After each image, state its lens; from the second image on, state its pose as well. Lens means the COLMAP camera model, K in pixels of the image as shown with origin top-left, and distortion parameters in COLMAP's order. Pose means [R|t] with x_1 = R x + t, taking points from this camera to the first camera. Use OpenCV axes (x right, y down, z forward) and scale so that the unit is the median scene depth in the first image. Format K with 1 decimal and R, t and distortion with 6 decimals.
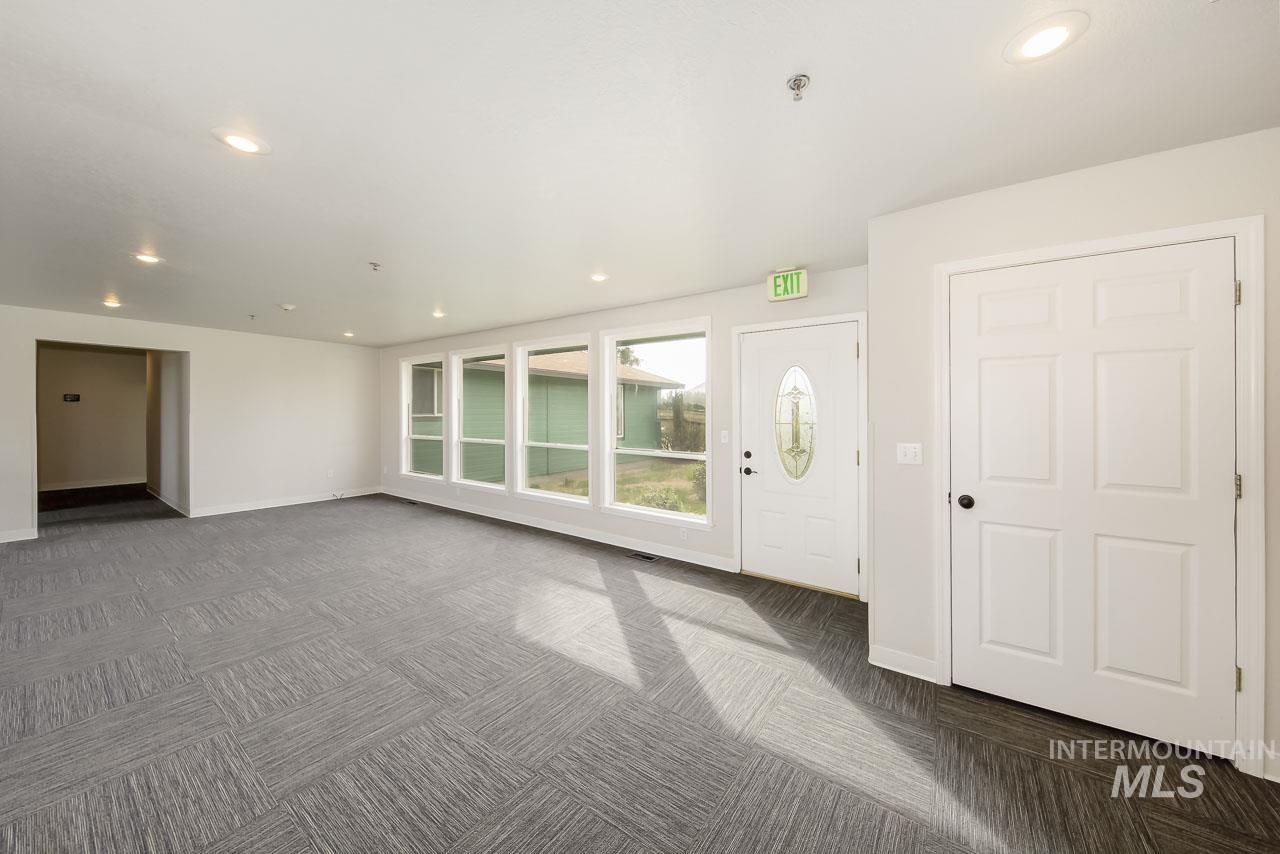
lens RADIAL K [[431.1, 0, 635.1], [0, 431.1, 420.9], [0, 0, 1]] dist [0.010046, 0.000032]
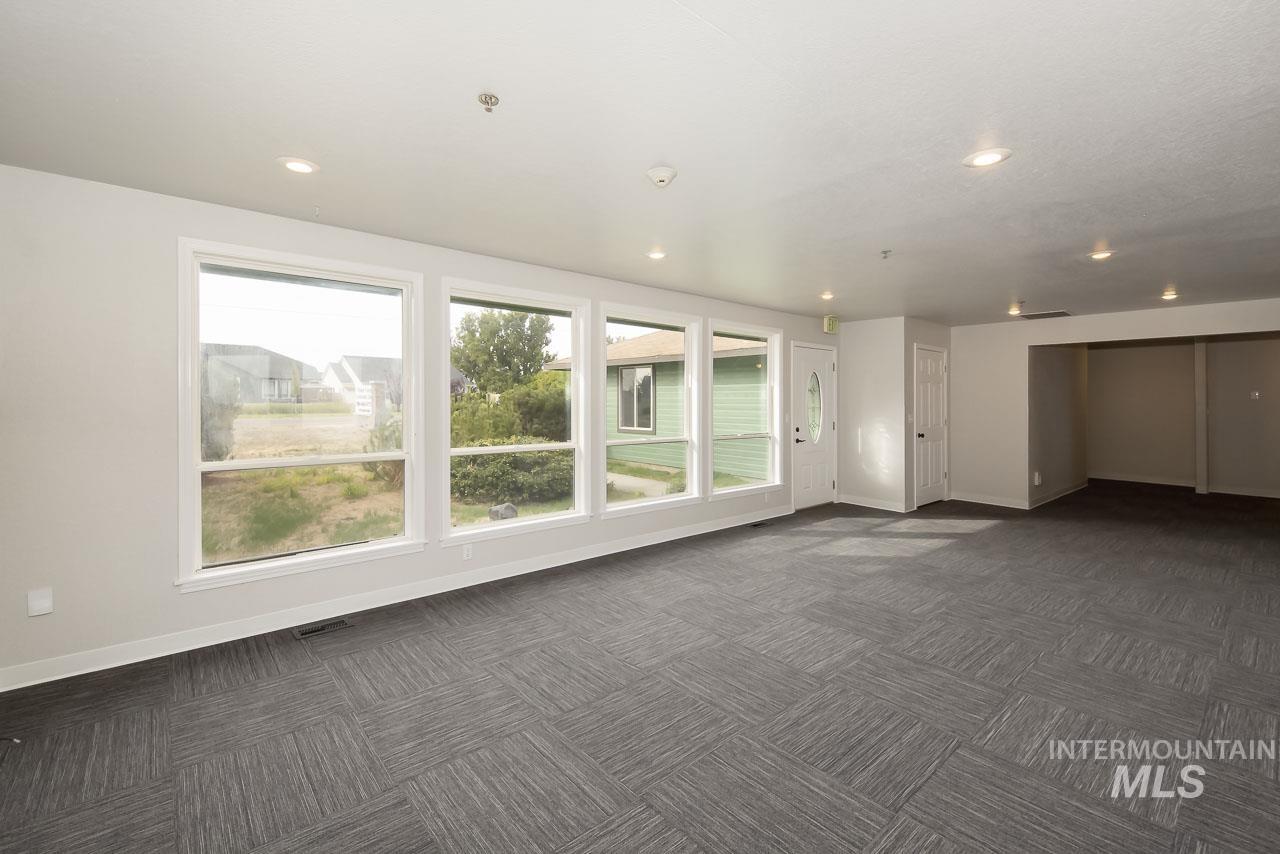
lens RADIAL K [[536.0, 0, 624.4], [0, 536.0, 401.6], [0, 0, 1]] dist [-0.001536, -0.000291]
pose [[0.262387, 0.002077, 0.964960, -1.662205], [0.013961, 0.999885, -0.005948, -0.014579], [-0.964862, 0.015032, 0.262328, 1.091792]]
